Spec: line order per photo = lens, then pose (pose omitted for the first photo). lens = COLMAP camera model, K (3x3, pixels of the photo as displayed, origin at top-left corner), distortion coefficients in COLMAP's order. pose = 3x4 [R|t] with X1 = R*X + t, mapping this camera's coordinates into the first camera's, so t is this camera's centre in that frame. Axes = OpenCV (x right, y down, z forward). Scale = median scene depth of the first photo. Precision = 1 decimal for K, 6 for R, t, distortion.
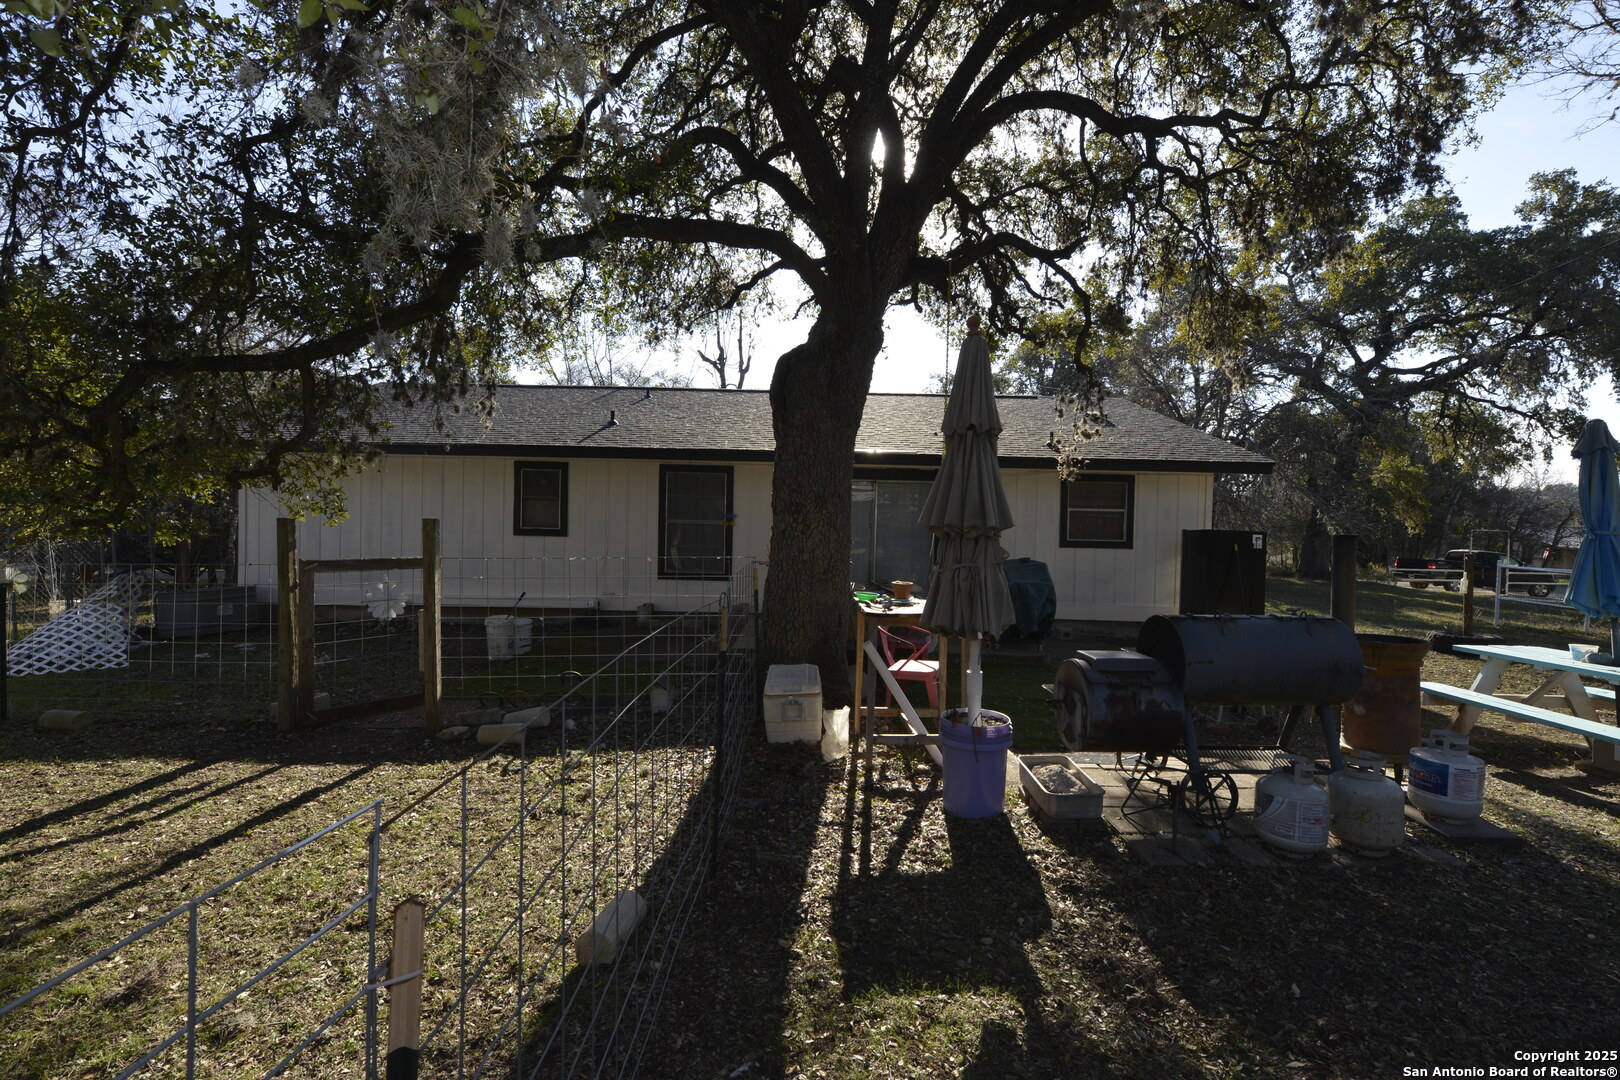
lens RADIAL K [[738.2, 0, 810.0], [0, 738.2, 540.0], [0, 0, 1]] dist [0.000252, 0.000042]
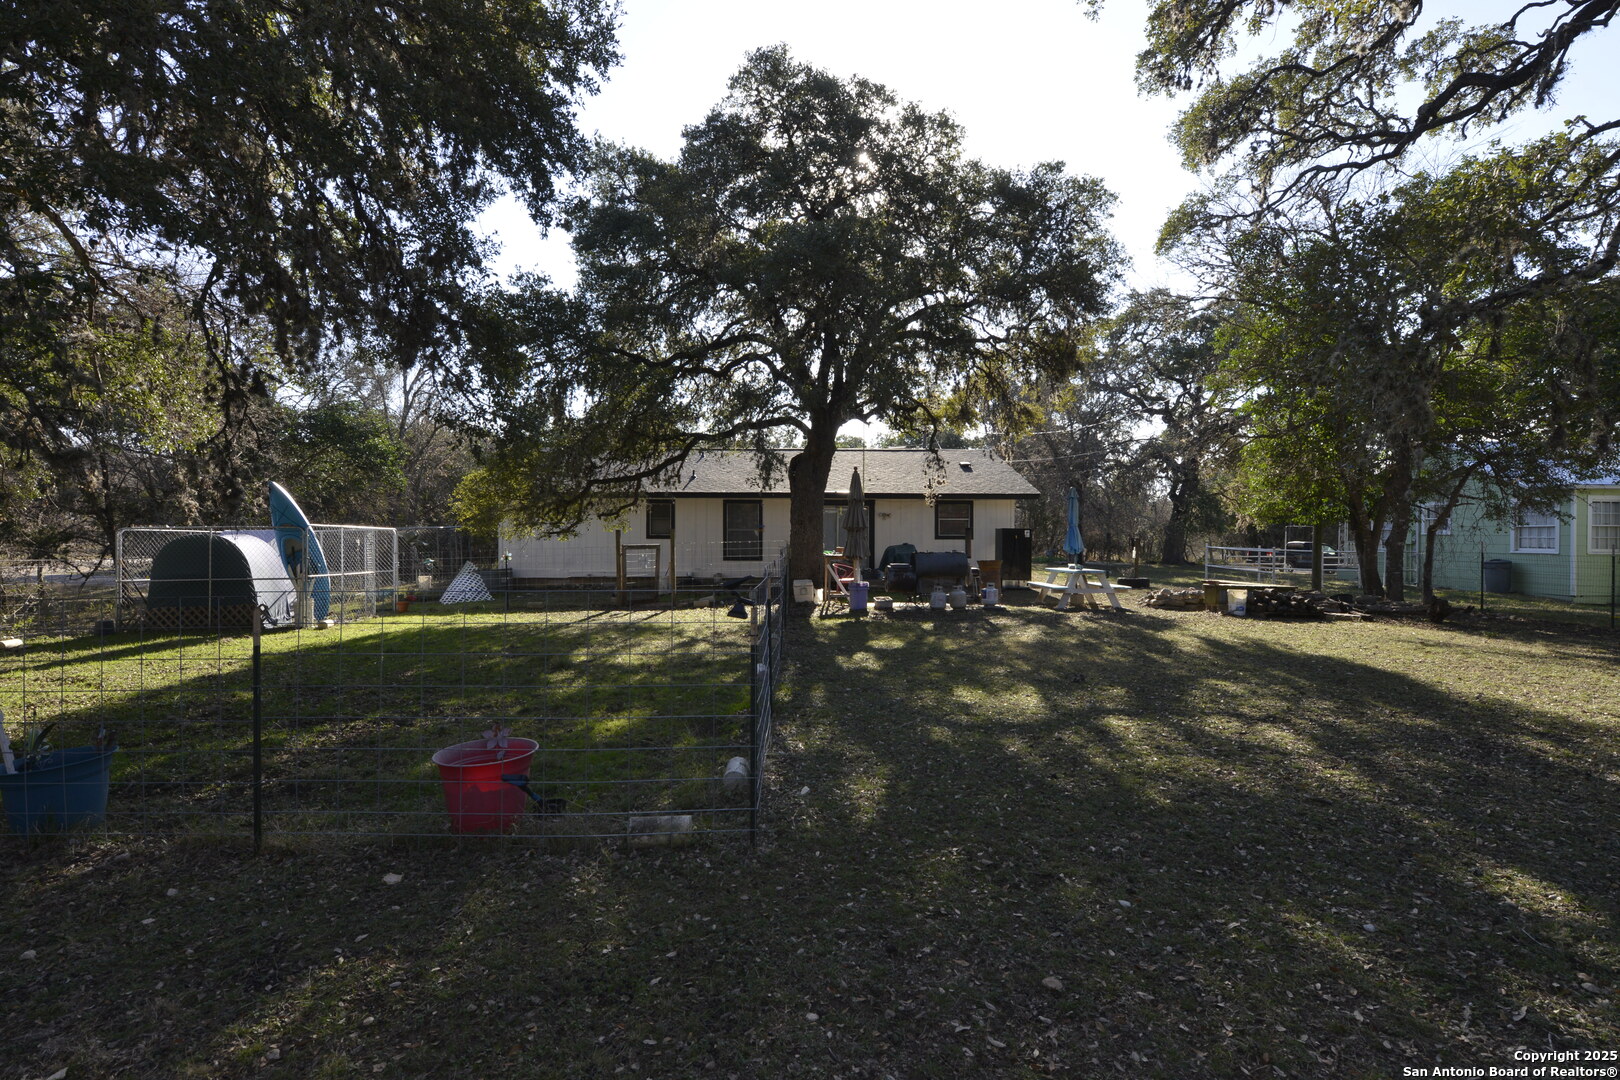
lens RADIAL K [[801.2, 0, 810.0], [0, 801.2, 540.0], [0, 0, 1]] dist [-0.000195, -0.000042]
pose [[0.999458, -0.021058, 0.025284, -0.054217], [0.021397, 0.999683, -0.013241, 0.049595], [-0.024997, 0.013775, 0.999593, -1.592406]]
